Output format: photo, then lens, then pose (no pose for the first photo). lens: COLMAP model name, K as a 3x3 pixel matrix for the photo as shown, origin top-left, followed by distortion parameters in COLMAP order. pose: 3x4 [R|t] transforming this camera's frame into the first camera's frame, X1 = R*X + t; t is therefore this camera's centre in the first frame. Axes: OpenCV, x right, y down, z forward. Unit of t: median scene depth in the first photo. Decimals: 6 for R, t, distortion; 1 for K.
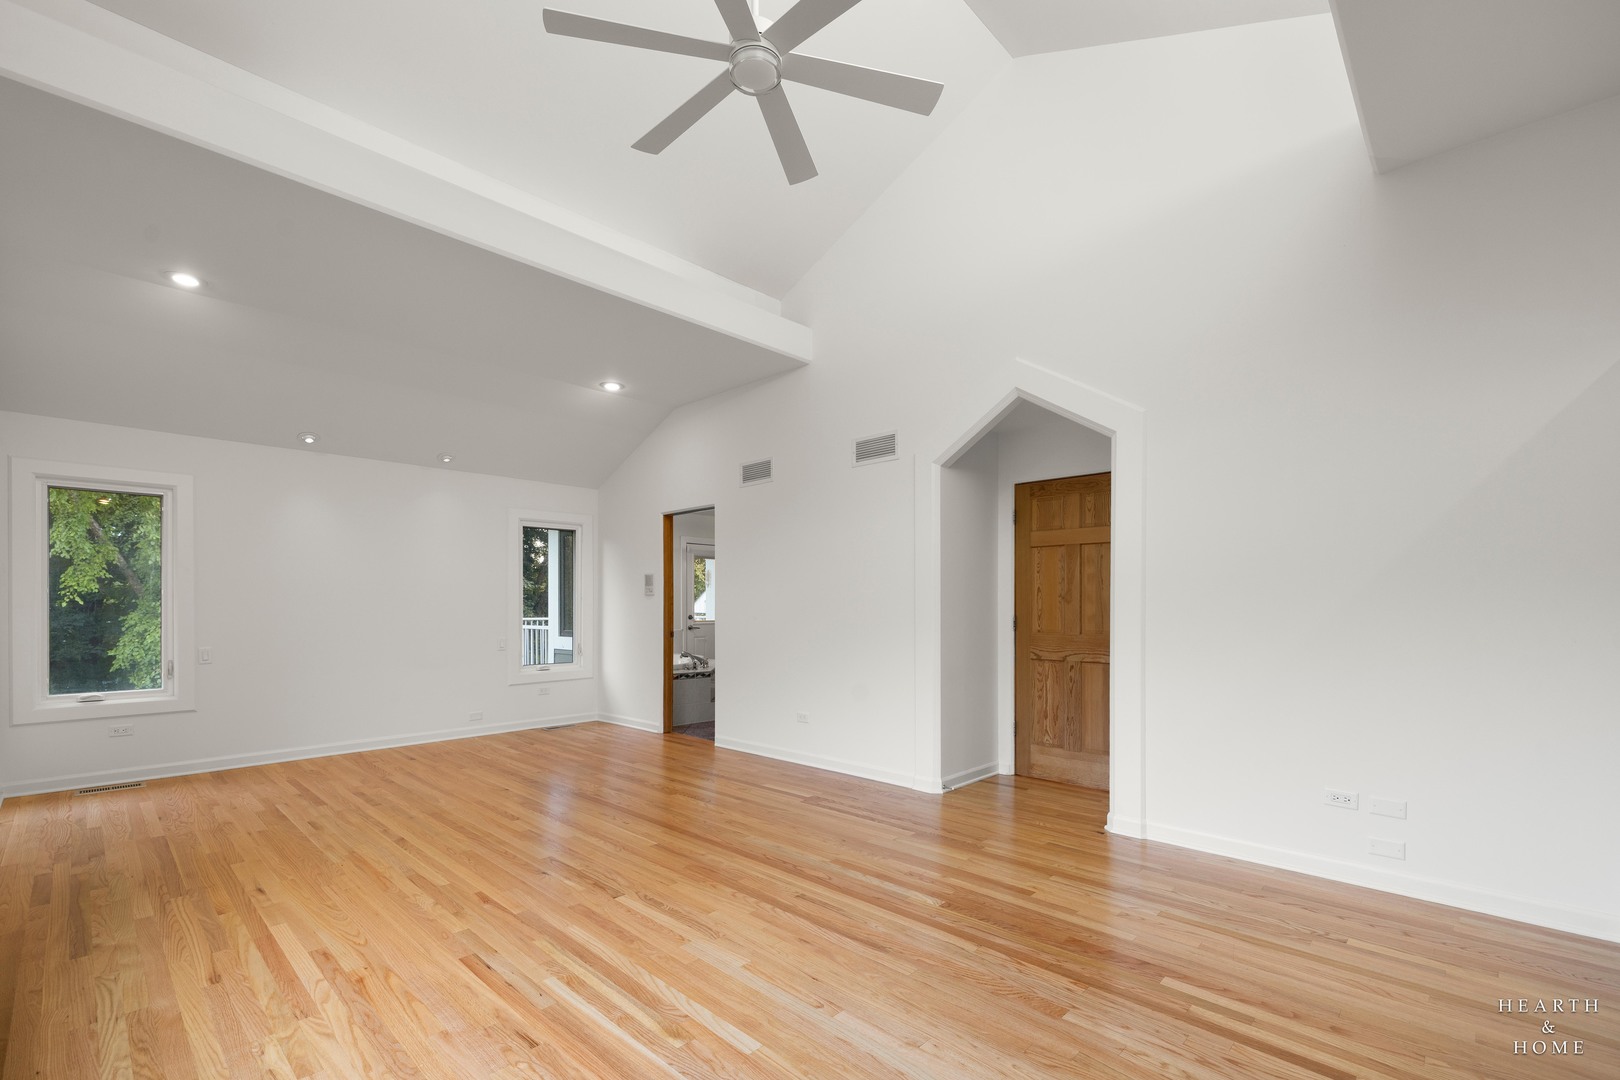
lens RADIAL K [[683.3, 0, 813.7], [0, 683.3, 607.8], [0, 0, 1]] dist [0.003519, 0.000247]
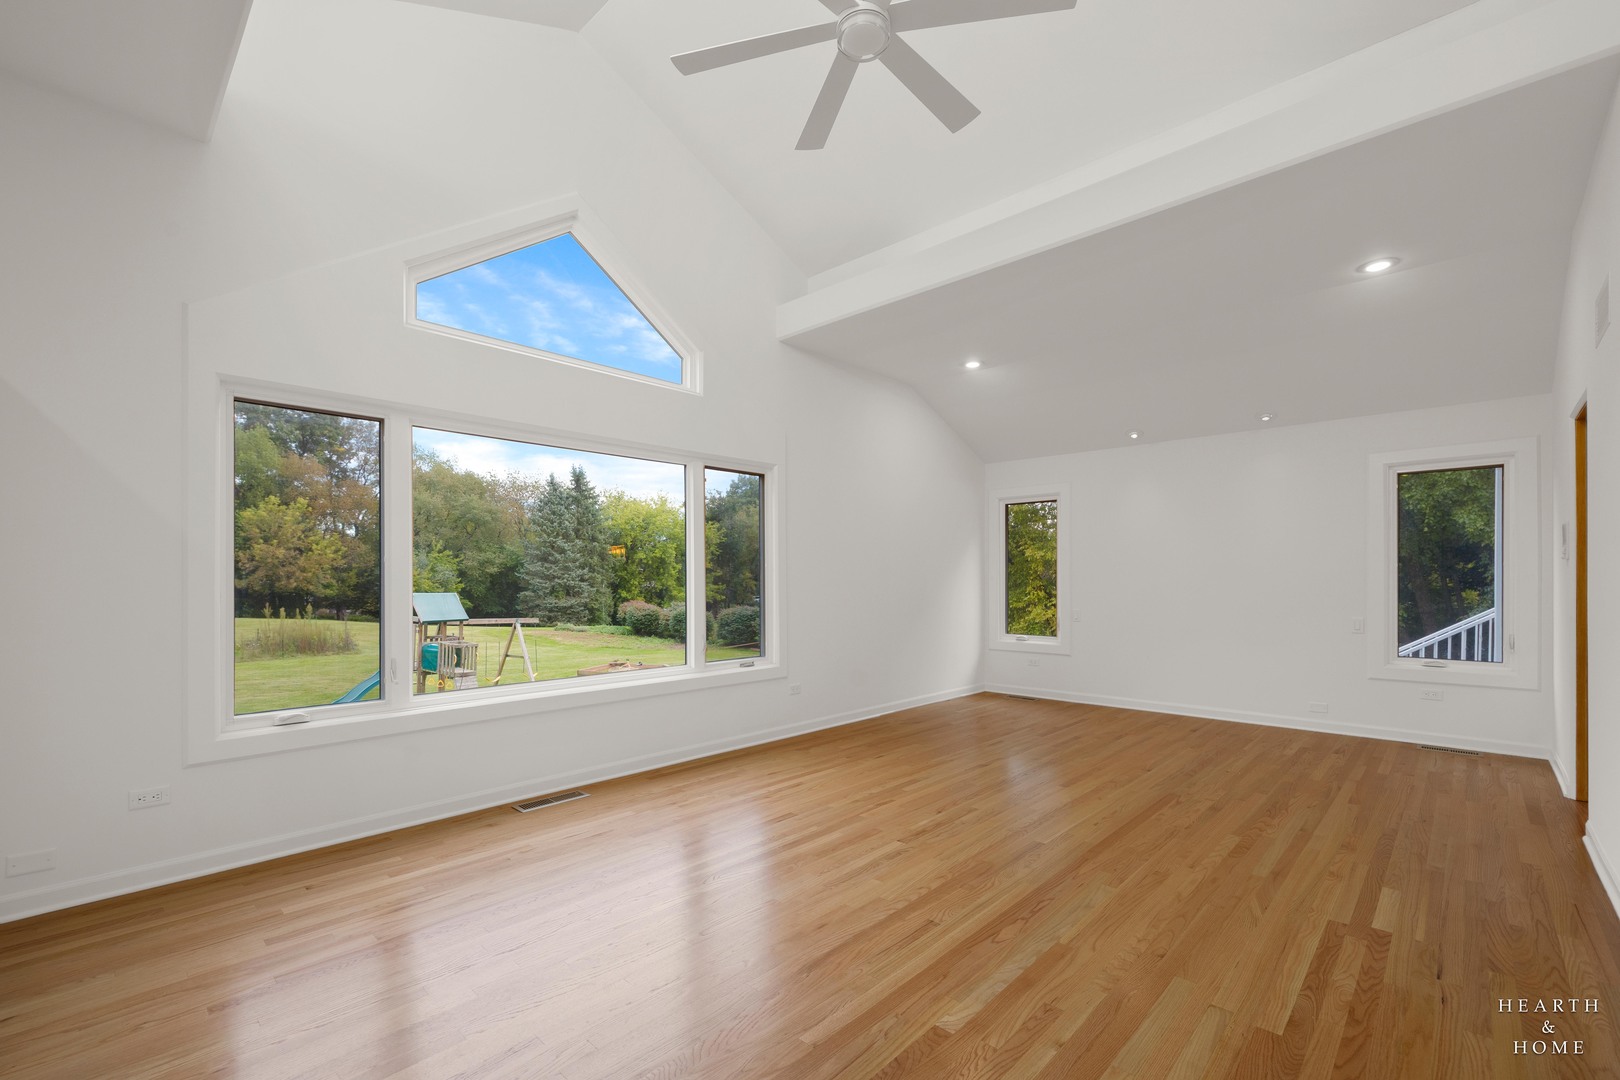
lens RADIAL K [[683.3, 0, 805.1], [0, 683.3, 580.1], [0, 0, 1]] dist [0.003519, 0.000247]
pose [[0.021608, -0.000263, -0.999766, 0.695072], [-0.000235, 1.000000, -0.000268, 0.000809], [0.999767, 0.000240, 0.021607, 0.701148]]
